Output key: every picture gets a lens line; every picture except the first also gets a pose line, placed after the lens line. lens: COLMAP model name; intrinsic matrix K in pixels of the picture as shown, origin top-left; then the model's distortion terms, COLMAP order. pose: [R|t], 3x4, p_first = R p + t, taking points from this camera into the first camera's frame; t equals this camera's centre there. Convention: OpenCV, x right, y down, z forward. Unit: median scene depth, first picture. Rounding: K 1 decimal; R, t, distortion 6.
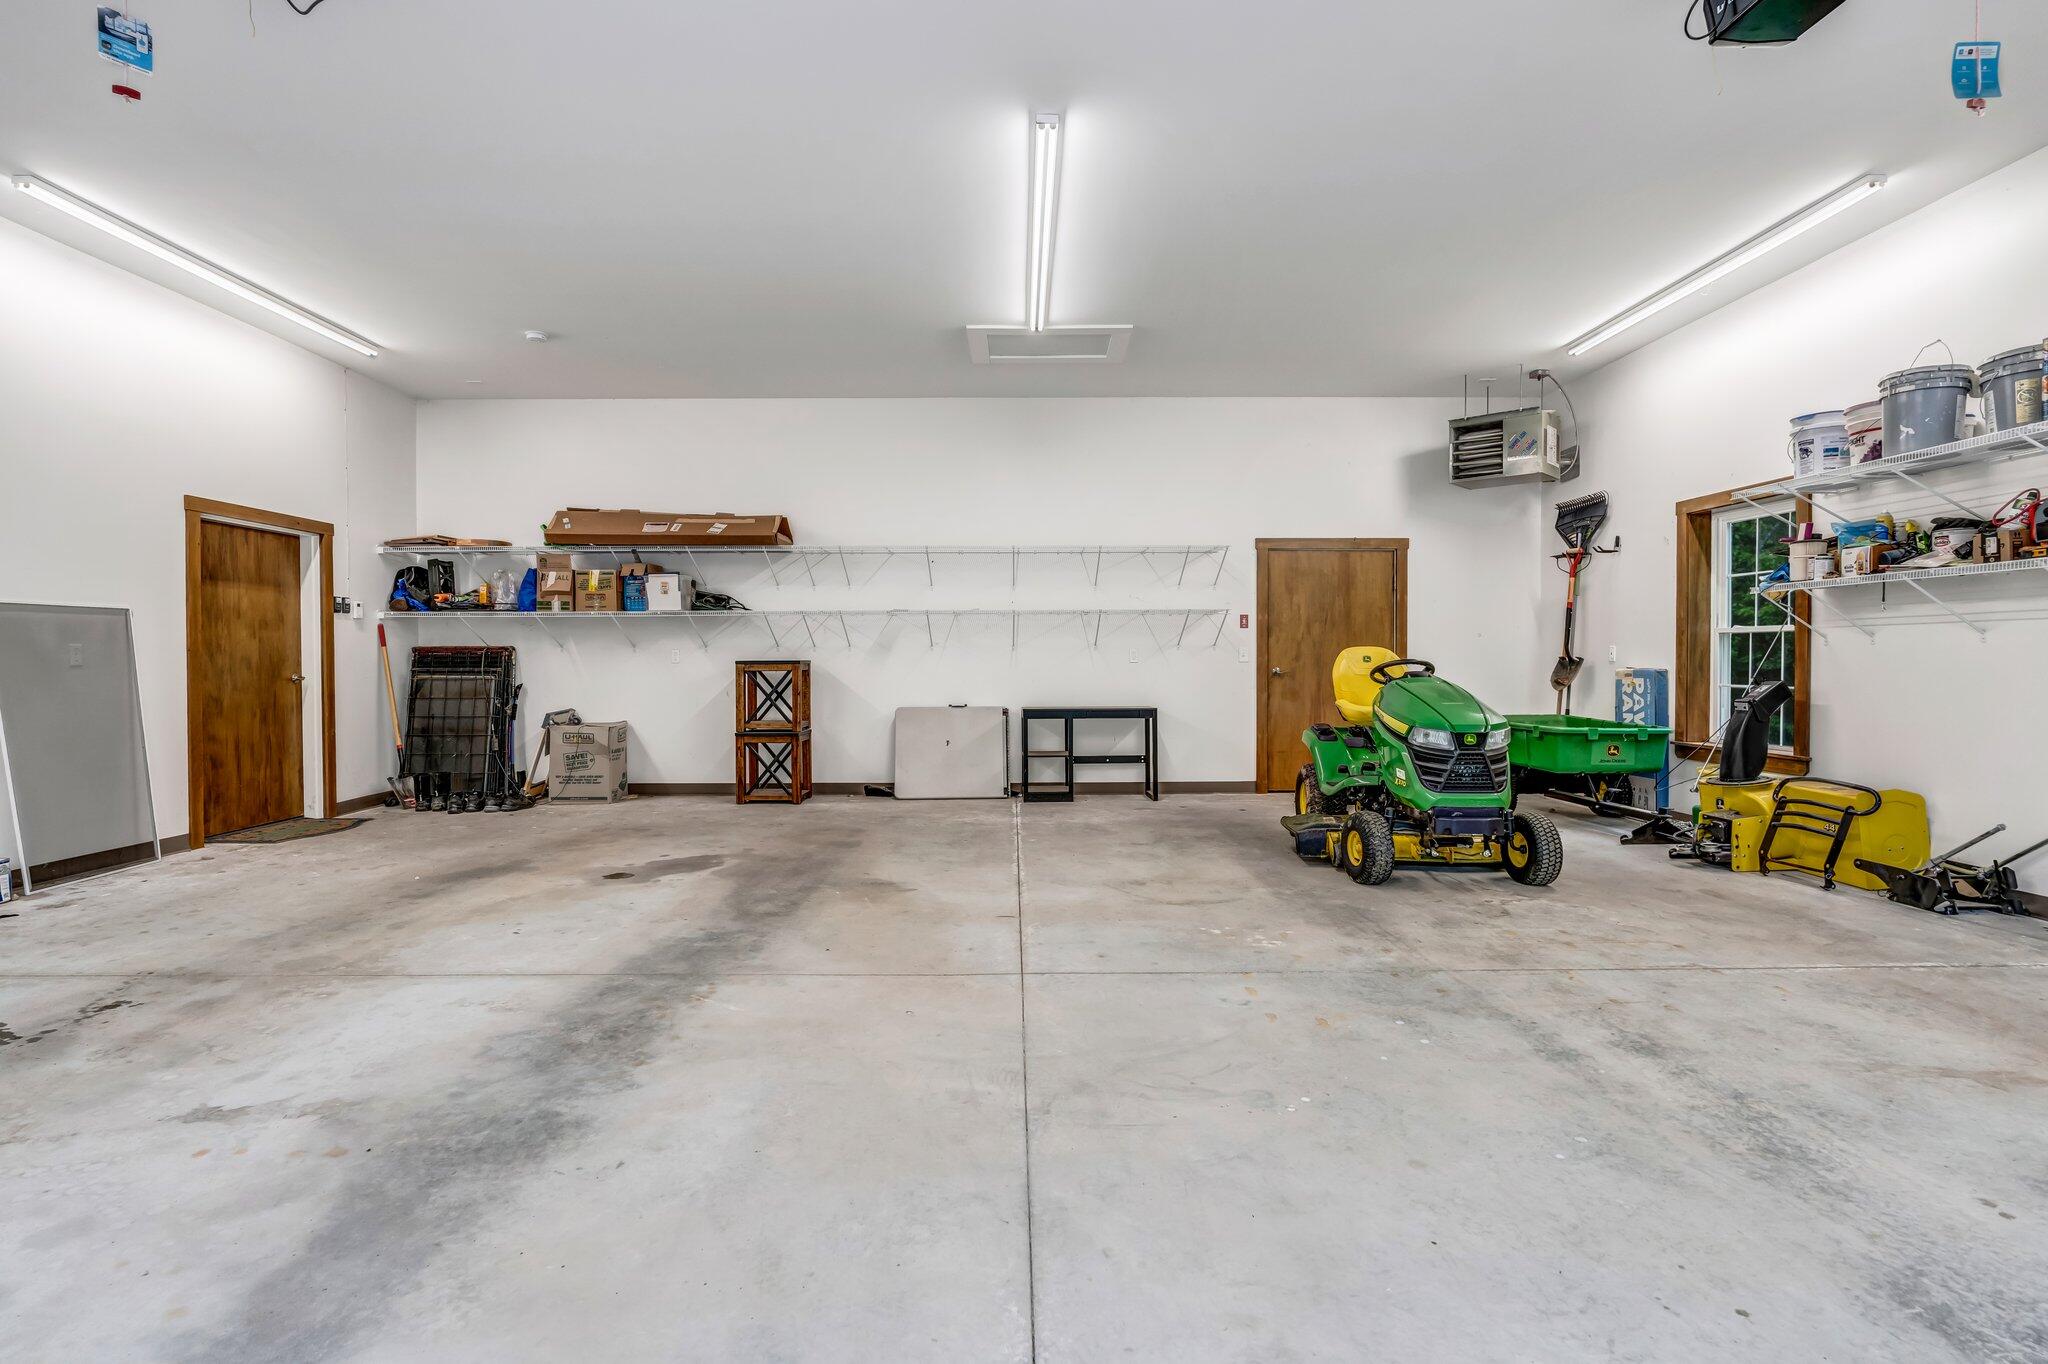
lens RADIAL K [[973.8, 0, 1024.0], [0, 973.8, 671.7], [0, 0, 1]] dist [0.000280, 0.000036]
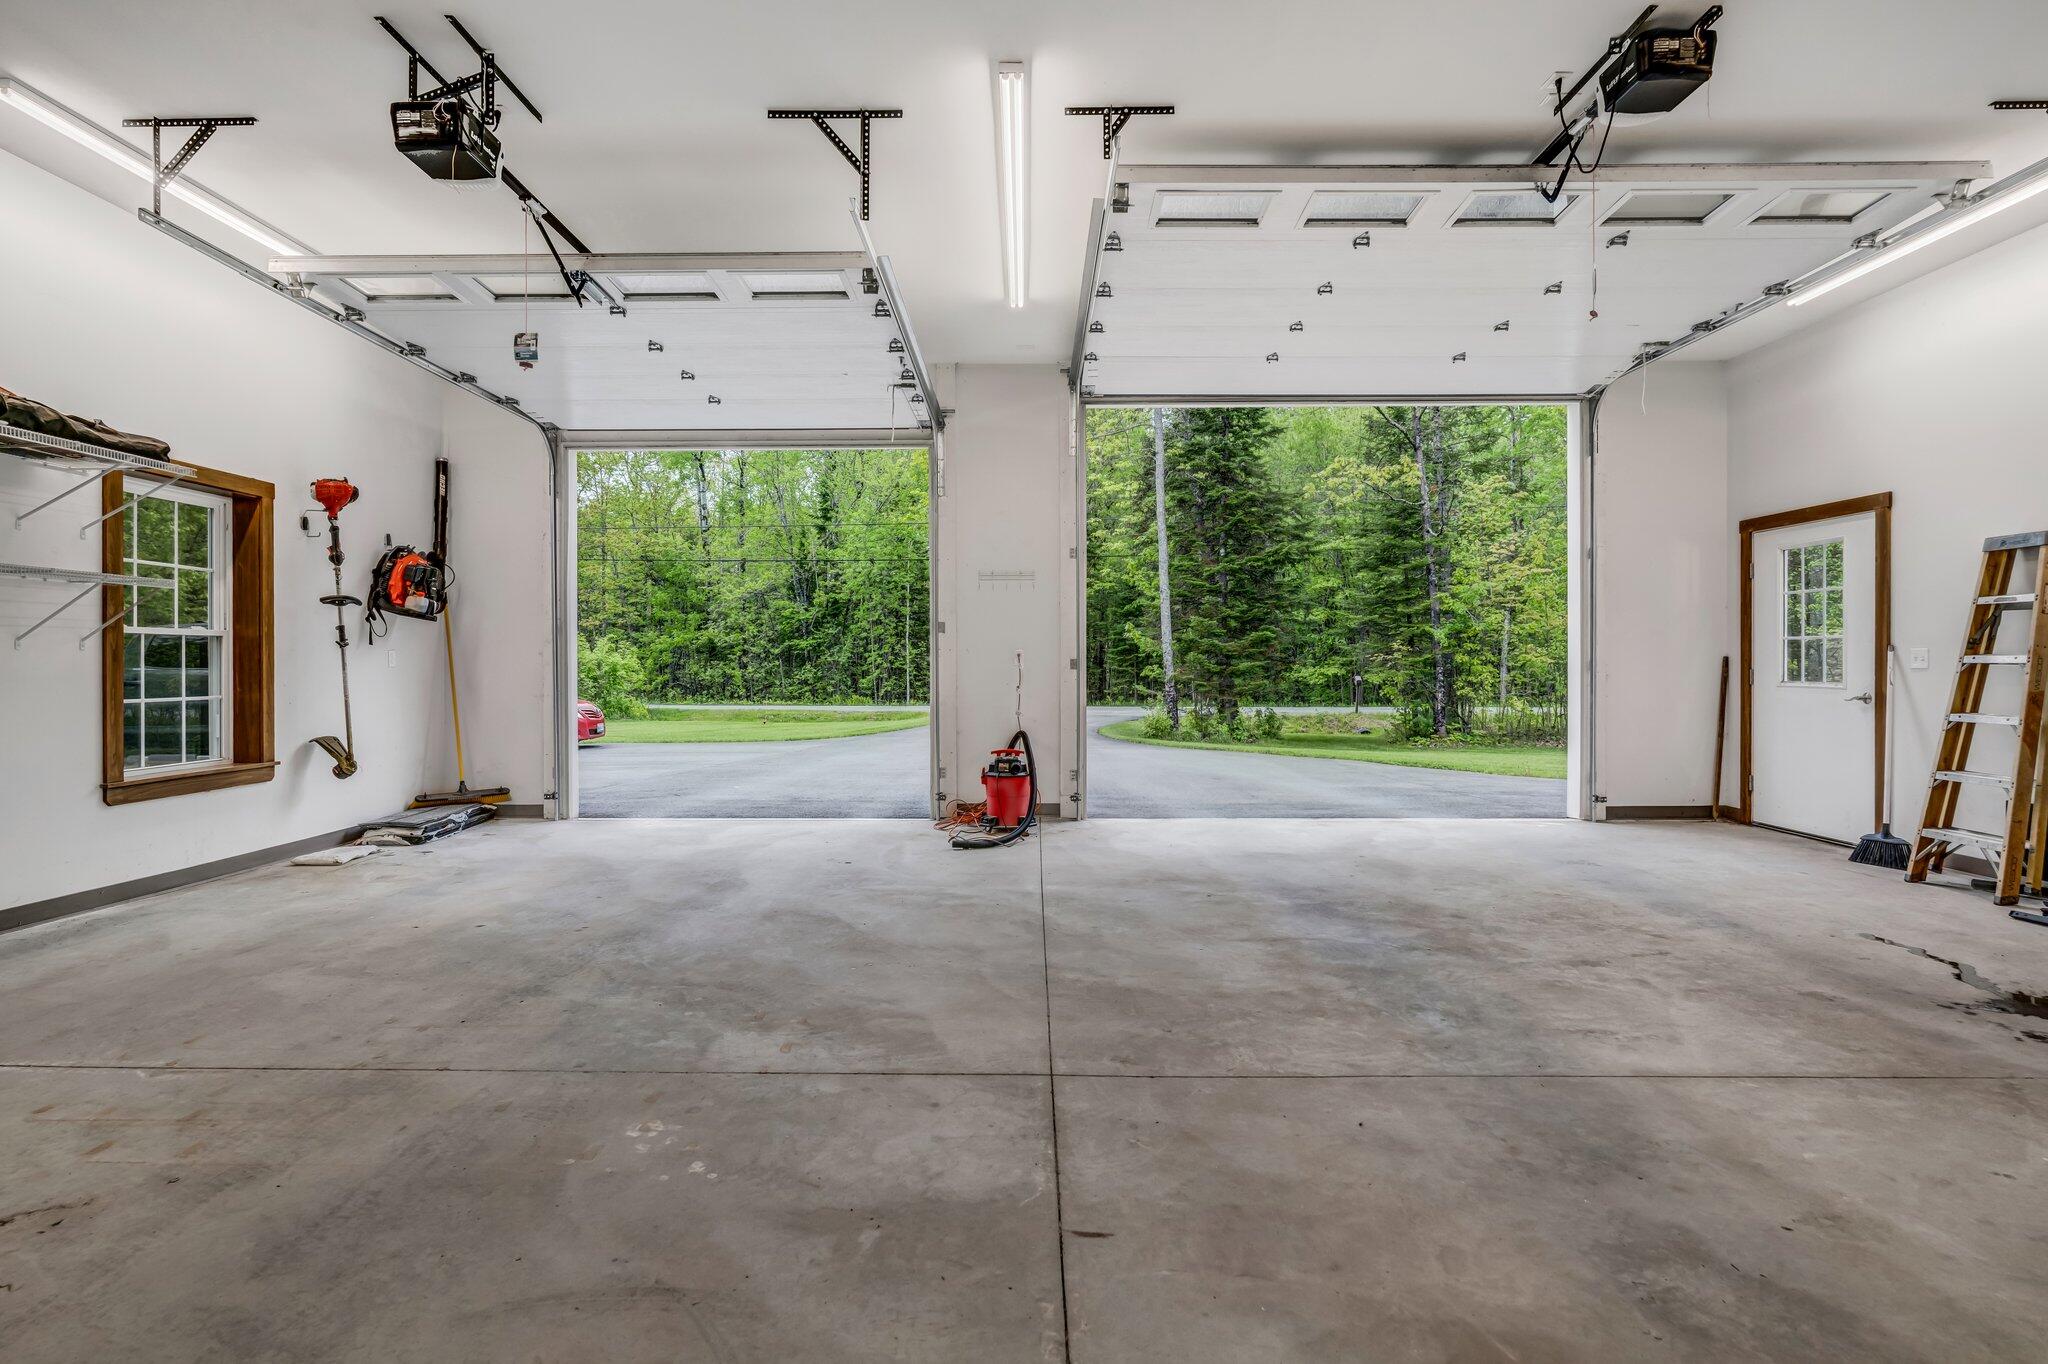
lens RADIAL K [[1013.3, 0, 1023.3], [0, 1013.3, 672.8], [0, 0, 1]] dist [-0.004926, -0.000977]
pose [[-0.999785, 0.004217, 0.020293, 0.001696], [0.004773, 0.999612, 0.027450, -0.030299], [-0.020170, 0.027541, -0.999417, 1.870019]]
